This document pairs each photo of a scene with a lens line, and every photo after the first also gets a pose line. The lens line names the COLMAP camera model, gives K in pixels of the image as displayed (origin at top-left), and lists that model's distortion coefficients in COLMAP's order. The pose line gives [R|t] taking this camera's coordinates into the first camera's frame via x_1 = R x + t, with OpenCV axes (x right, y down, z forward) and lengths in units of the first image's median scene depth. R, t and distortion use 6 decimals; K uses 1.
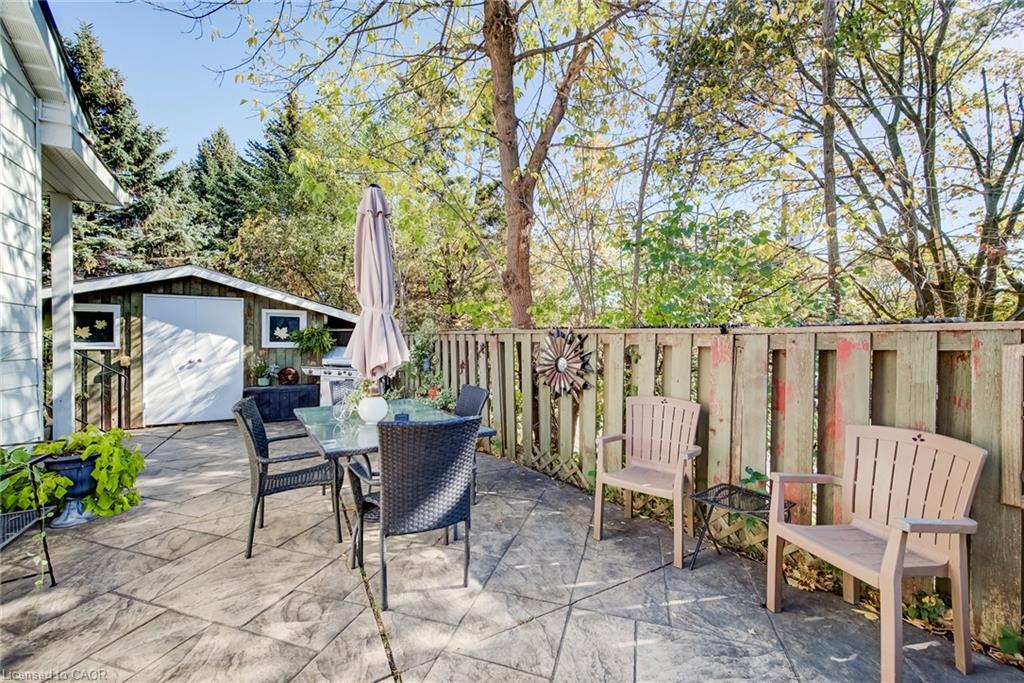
lens RADIAL K [[402.5, 0, 514.7], [0, 402.5, 346.9], [0, 0, 1]] dist [-0.001481, -0.000339]
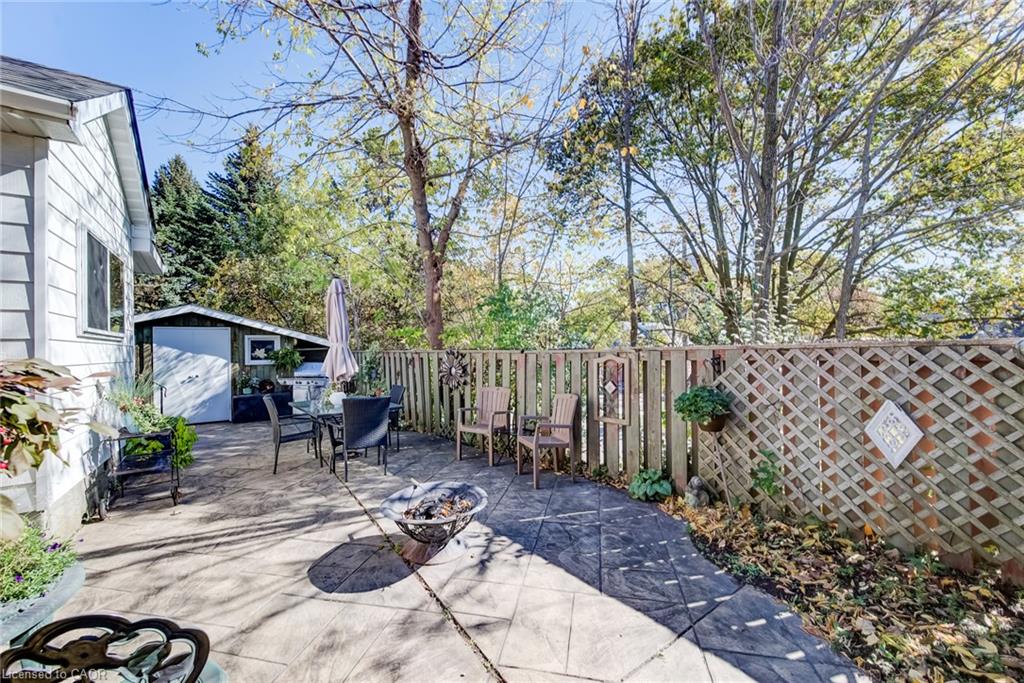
lens RADIAL K [[402.5, 0, 514.7], [0, 402.5, 346.9], [0, 0, 1]] dist [-0.001481, -0.000339]
pose [[0.995302, -0.023048, 0.094035, 0.118940], [0.024828, 0.999533, -0.017801, -0.011898], [-0.093580, 0.020052, 0.995410, -0.382301]]
